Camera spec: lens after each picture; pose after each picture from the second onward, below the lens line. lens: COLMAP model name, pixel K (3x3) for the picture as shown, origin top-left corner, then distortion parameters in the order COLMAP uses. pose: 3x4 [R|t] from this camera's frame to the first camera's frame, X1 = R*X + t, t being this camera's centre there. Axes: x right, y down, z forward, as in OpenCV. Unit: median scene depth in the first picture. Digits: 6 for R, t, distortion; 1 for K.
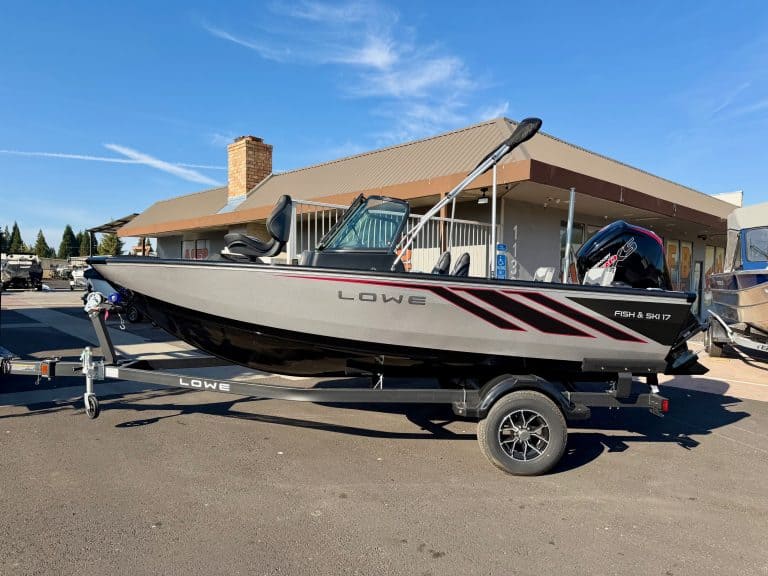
lens RADIAL K [[541.3, 0, 389.0], [0, 541.3, 292.6], [0, 0, 1]] dist [0.063296, -0.074792]
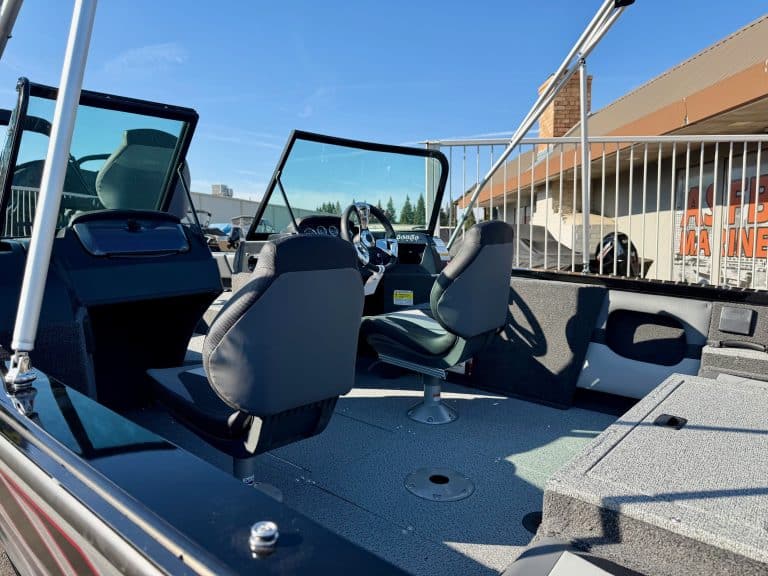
lens RADIAL K [[541.3, 0, 387.6], [0, 541.3, 298.3], [0, 0, 1]] dist [0.063296, -0.074792]
pose [[0.739994, 0.048540, -0.670860, 0.337415], [0.002781, 0.997163, 0.075218, -0.057394], [0.672608, -0.057526, 0.737760, 0.757274]]
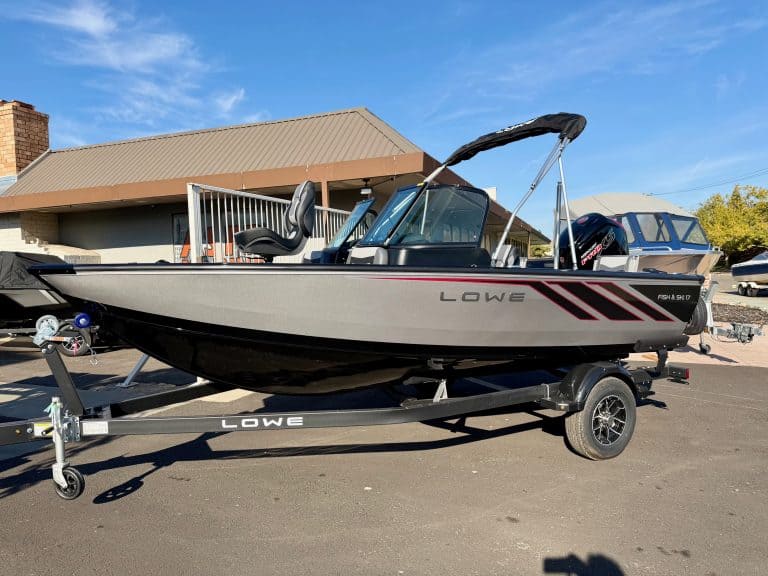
lens RADIAL K [[541.3, 0, 389.5], [0, 541.3, 287.1], [0, 0, 1]] dist [0.063296, -0.074792]
pose [[0.895368, -0.056846, 0.441683, -0.452710], [0.052615, 0.998376, 0.021836, -0.028292], [-0.442208, 0.003688, 0.896905, 0.197454]]
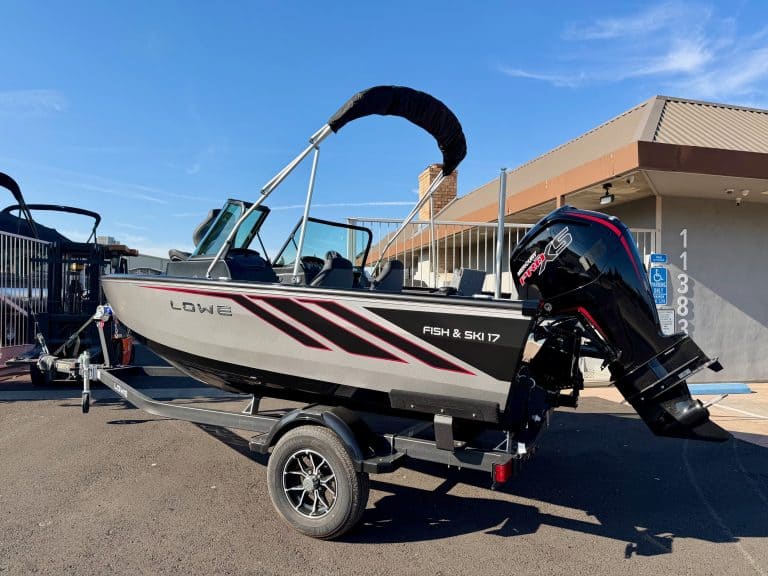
lens RADIAL K [[541.3, 0, 391.4], [0, 541.3, 285.6], [0, 0, 1]] dist [0.063296, -0.074792]
pose [[0.866026, -0.017626, -0.499688, 0.589574], [-0.014631, 0.998057, -0.060562, 0.018750], [0.499785, 0.059759, 0.864085, 0.289026]]
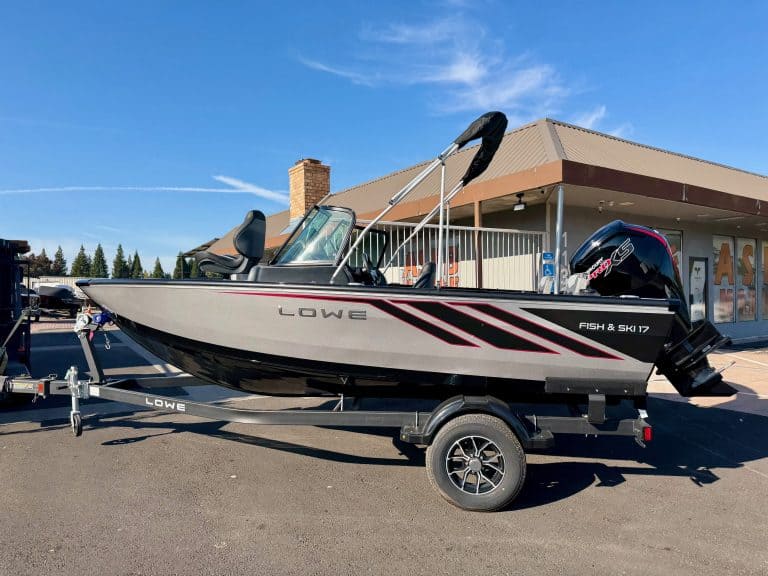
lens RADIAL K [[541.3, 0, 389.3], [0, 541.3, 291.7], [0, 0, 1]] dist [0.063296, -0.074792]
pose [[0.984944, -0.026800, -0.170785, 0.212406], [0.021558, 0.999240, -0.032473, 0.004467], [0.171525, 0.028302, 0.984773, 0.074244]]
